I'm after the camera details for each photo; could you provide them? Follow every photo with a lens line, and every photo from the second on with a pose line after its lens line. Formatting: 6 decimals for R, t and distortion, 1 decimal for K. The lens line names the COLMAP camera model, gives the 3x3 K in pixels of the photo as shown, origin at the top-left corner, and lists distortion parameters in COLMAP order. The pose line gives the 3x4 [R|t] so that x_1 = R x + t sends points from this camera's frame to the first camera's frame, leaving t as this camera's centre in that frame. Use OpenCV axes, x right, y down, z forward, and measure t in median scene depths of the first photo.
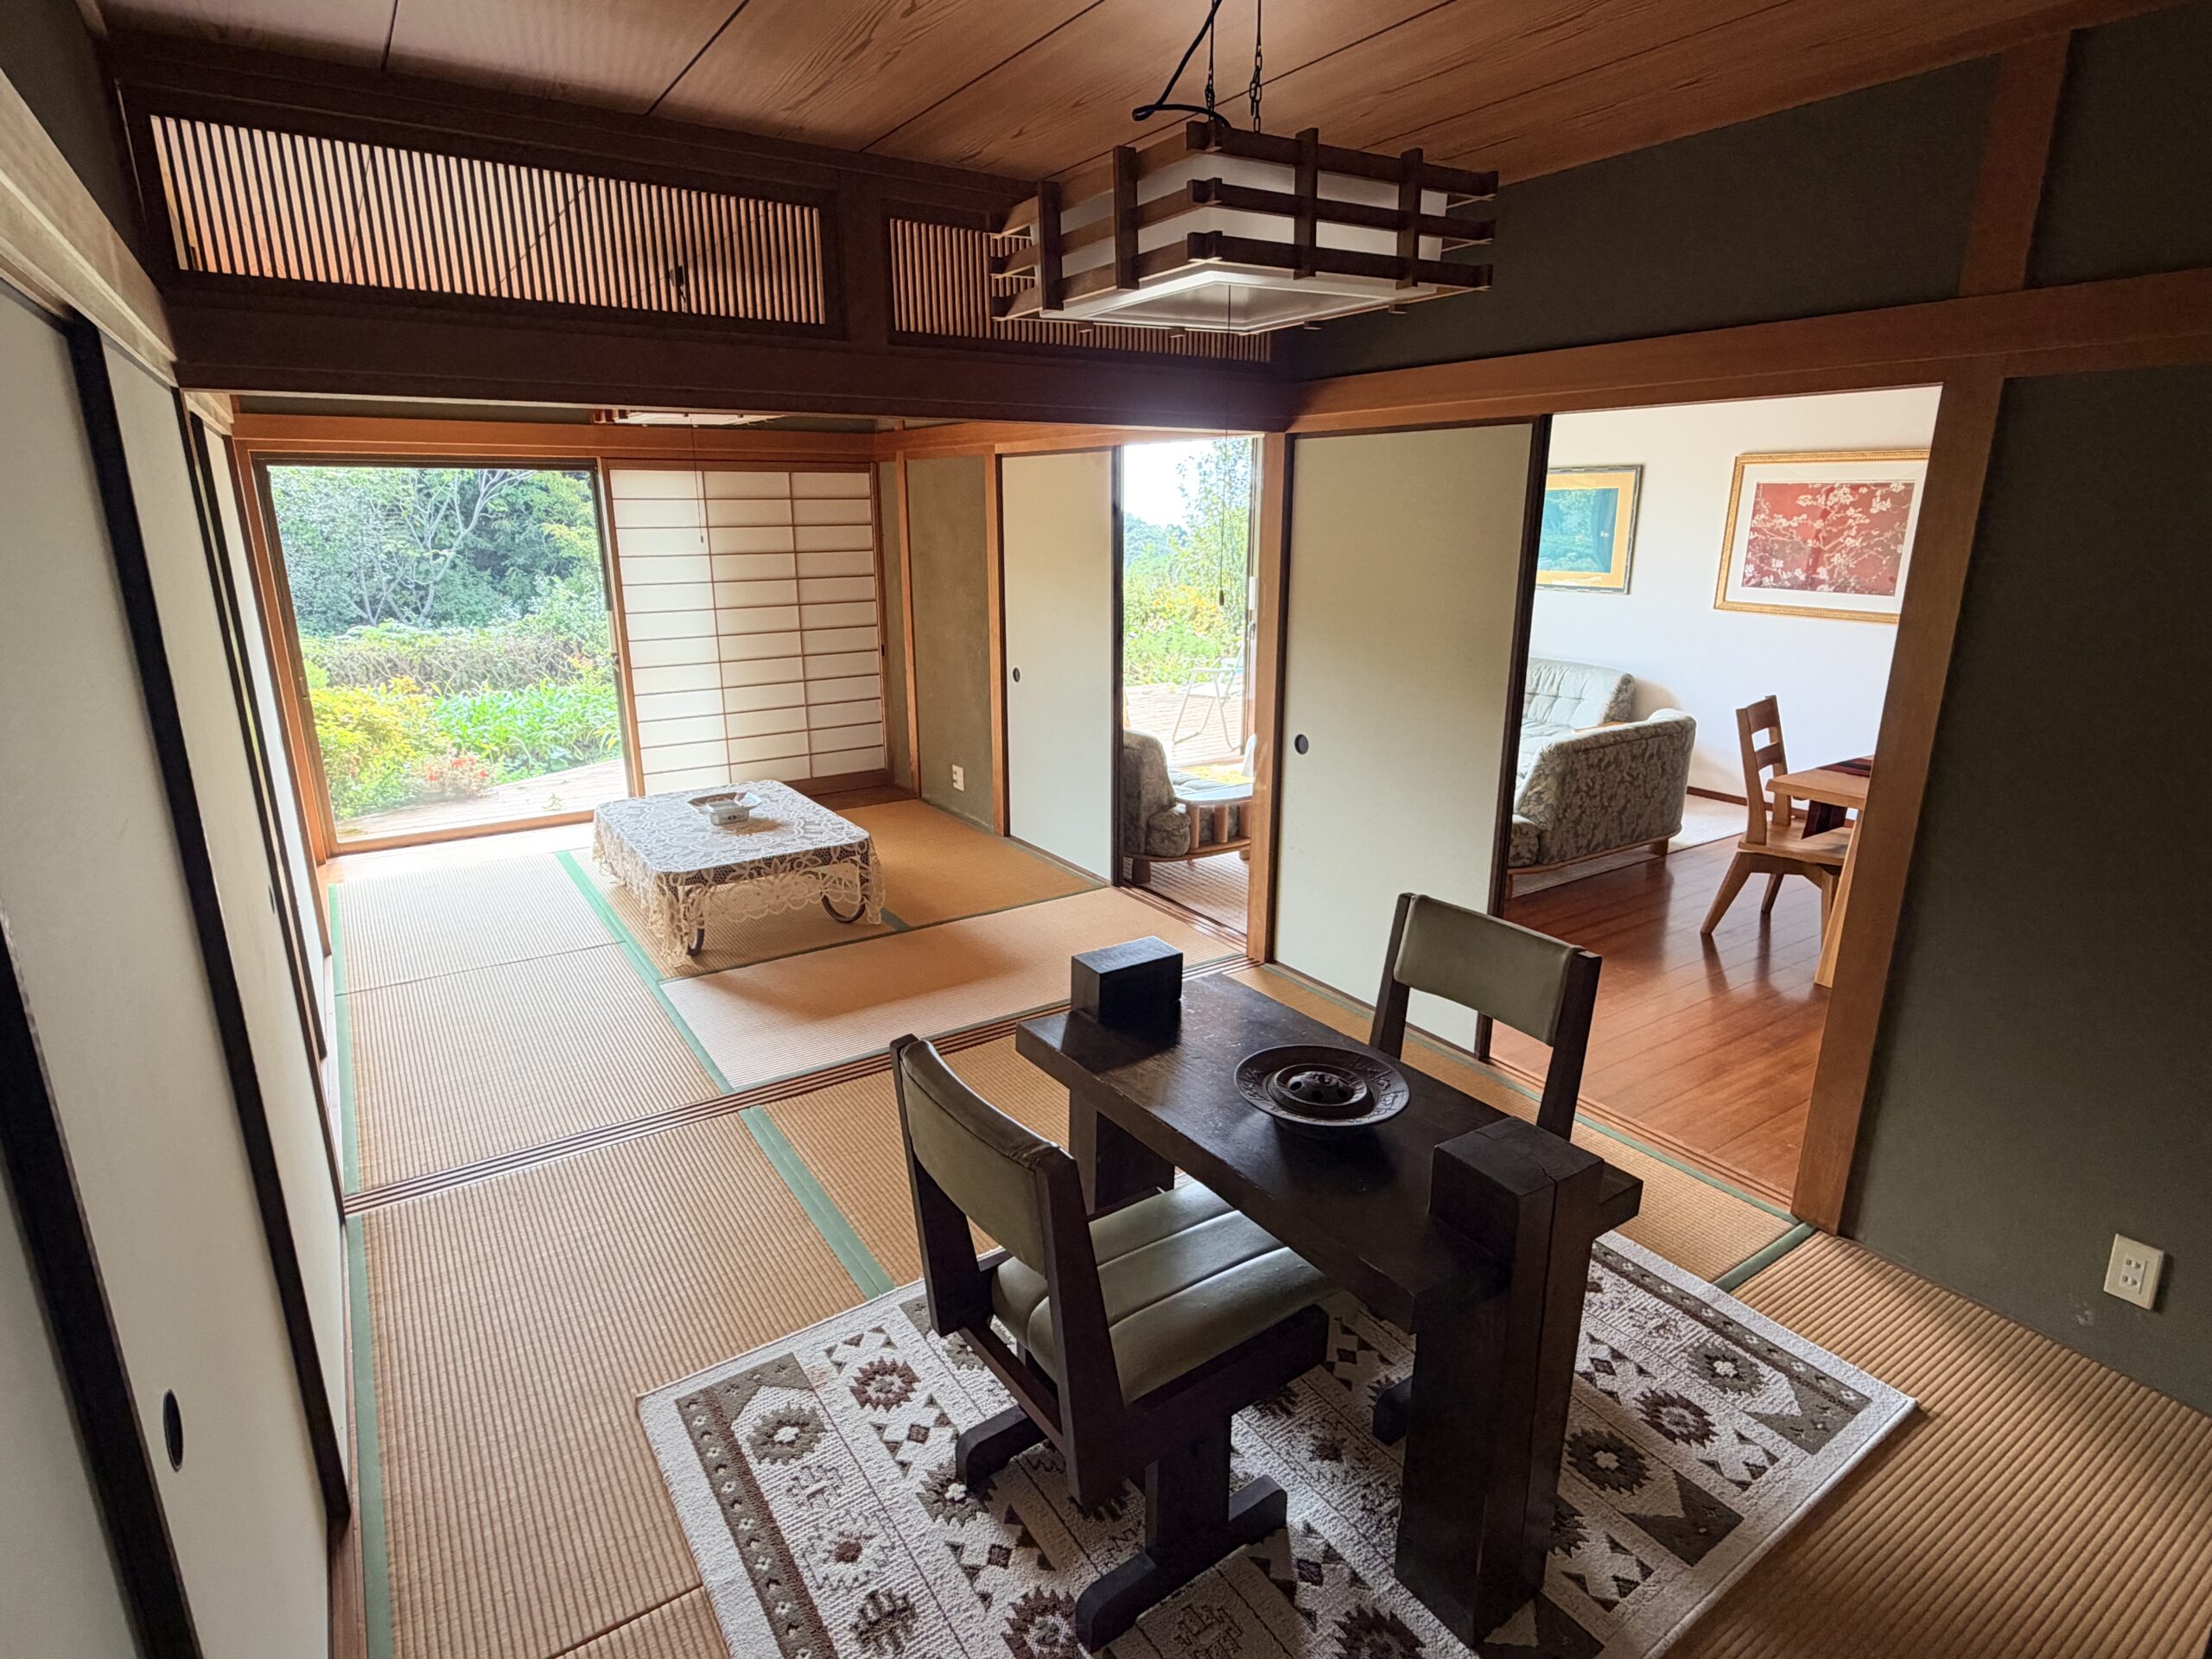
lens RADIAL K [[1160.3, 0, 1091.4], [0, 1160.3, 826.1], [0, 0, 1]] dist [-0.001011, 0.000604]
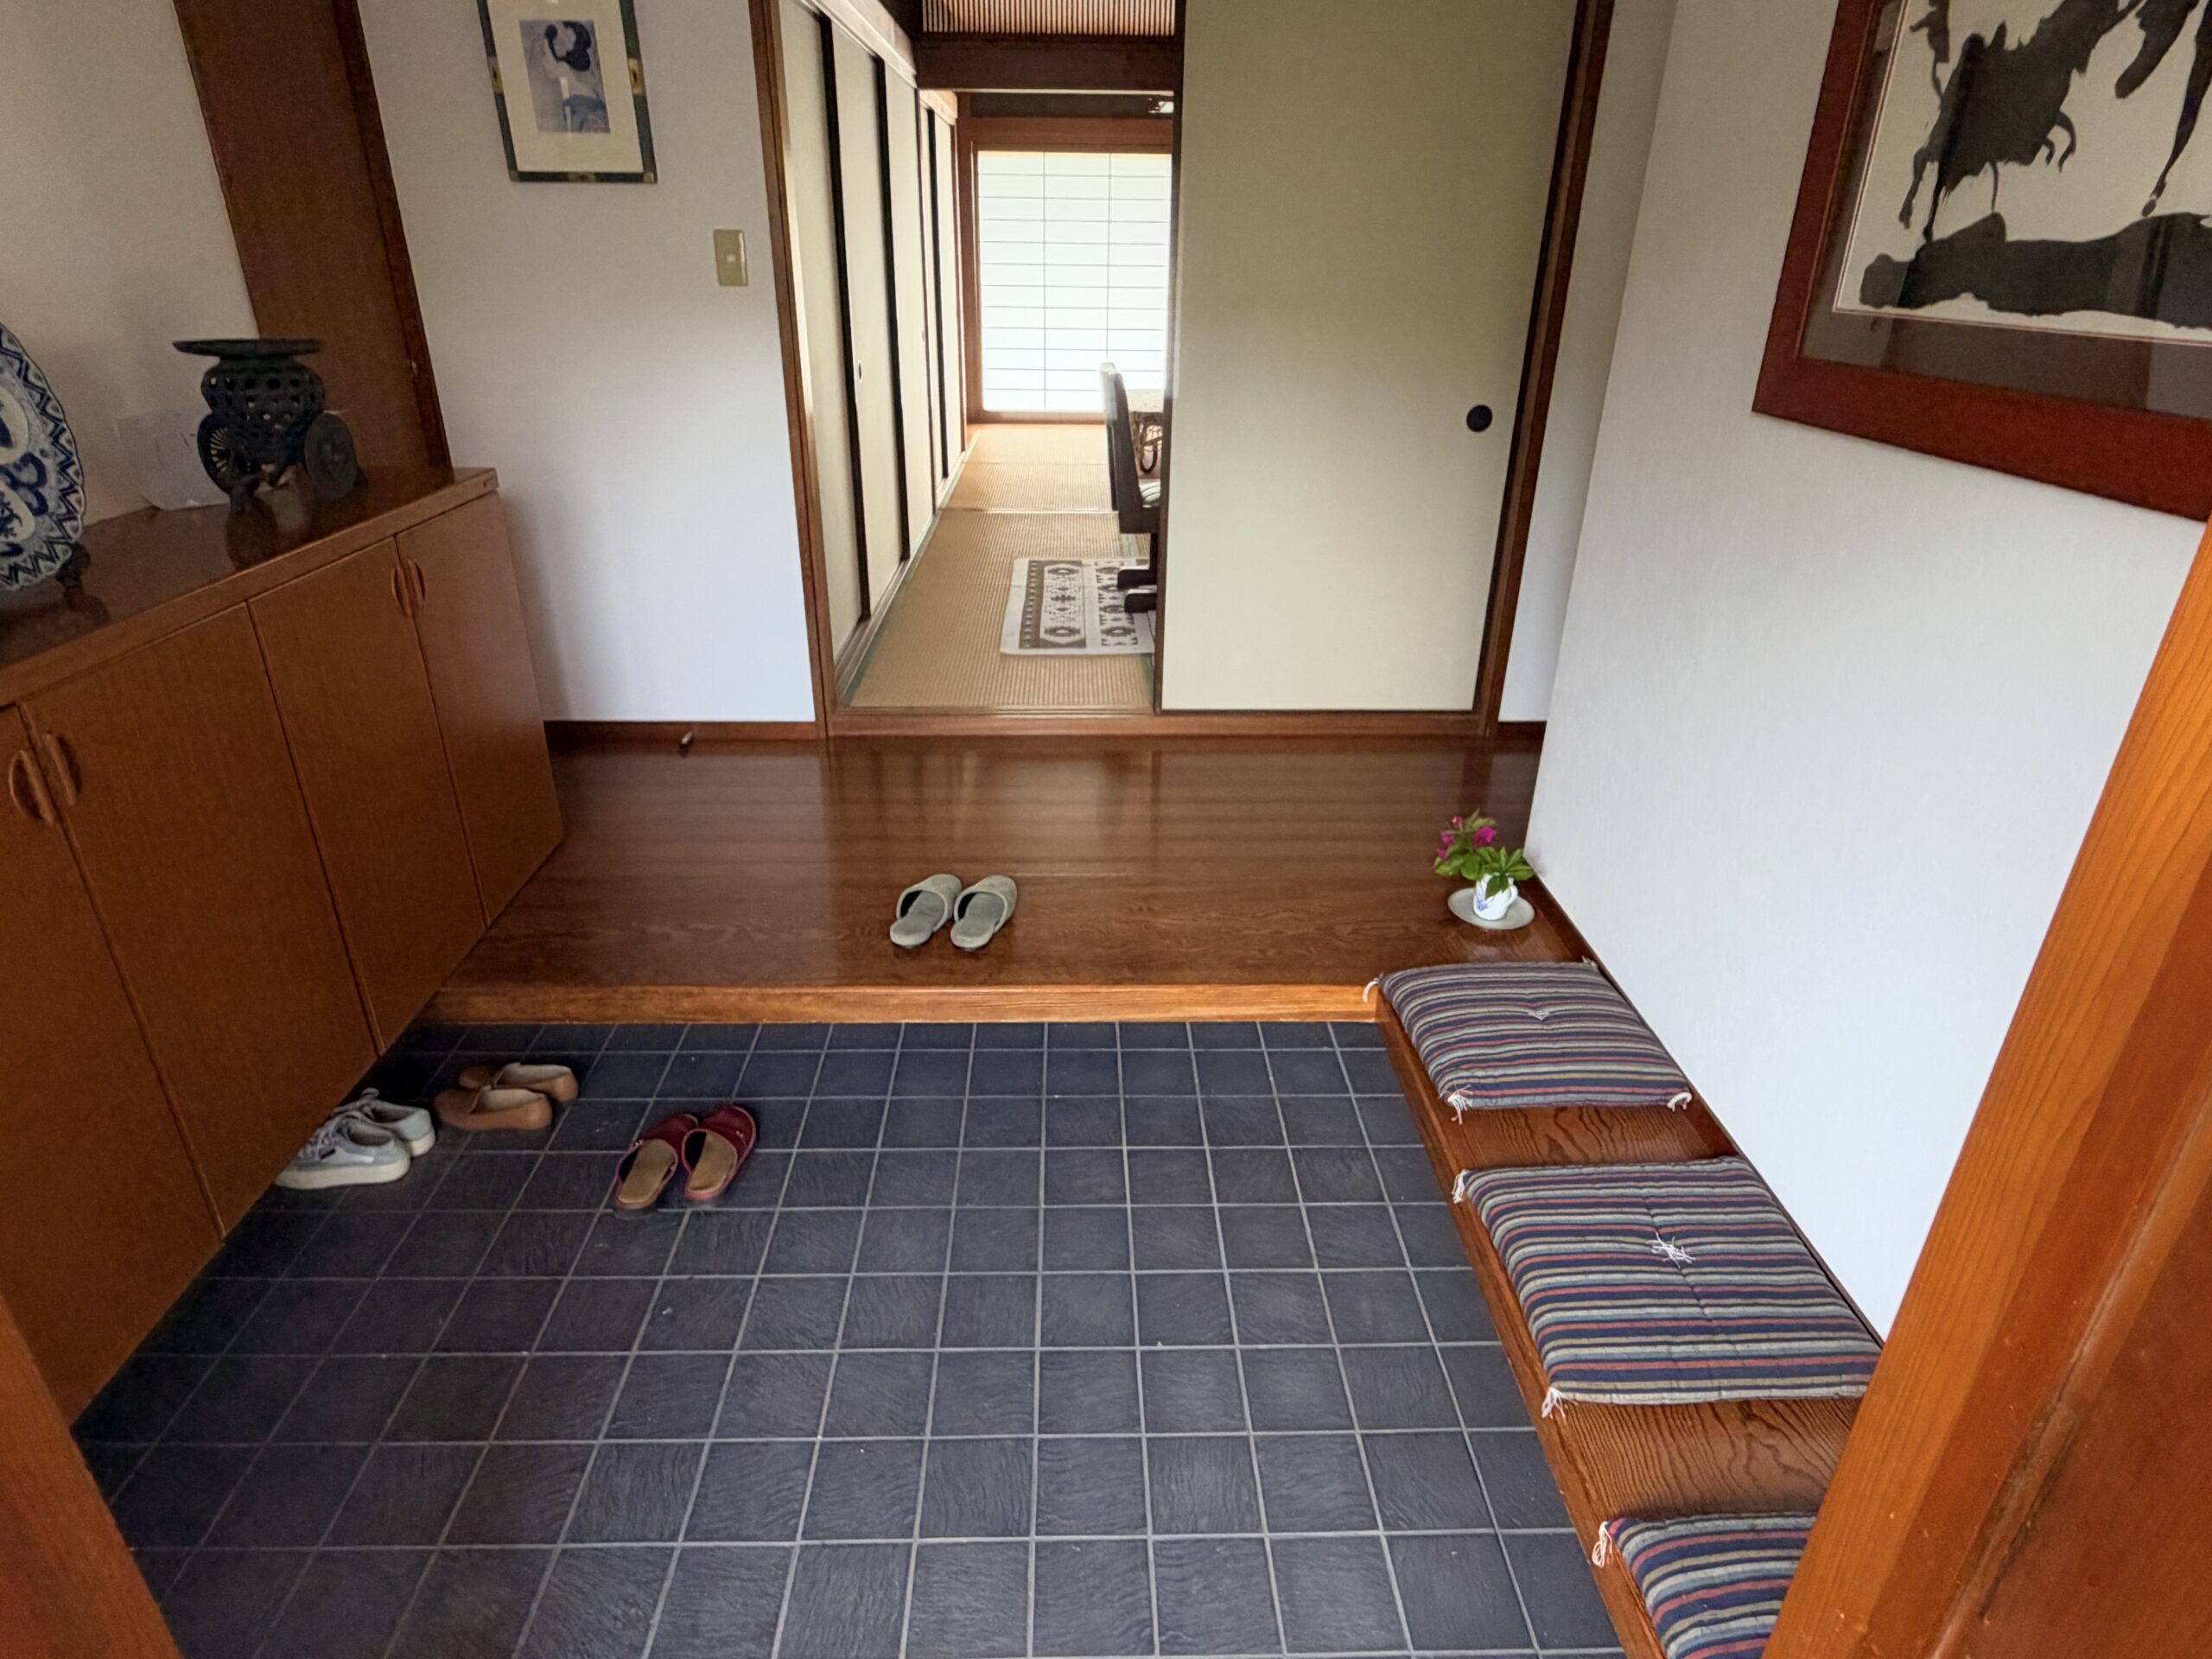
lens RADIAL K [[1242.5, 0, 1097.7], [0, 1242.5, 823.7], [0, 0, 1]] dist [-0.001279, -0.000121]
pose [[0.852605, 0.234551, -0.466959, 0.977109], [-0.150747, 0.966014, 0.209982, 0.442268], [0.500340, -0.108639, 0.858986, -1.042989]]
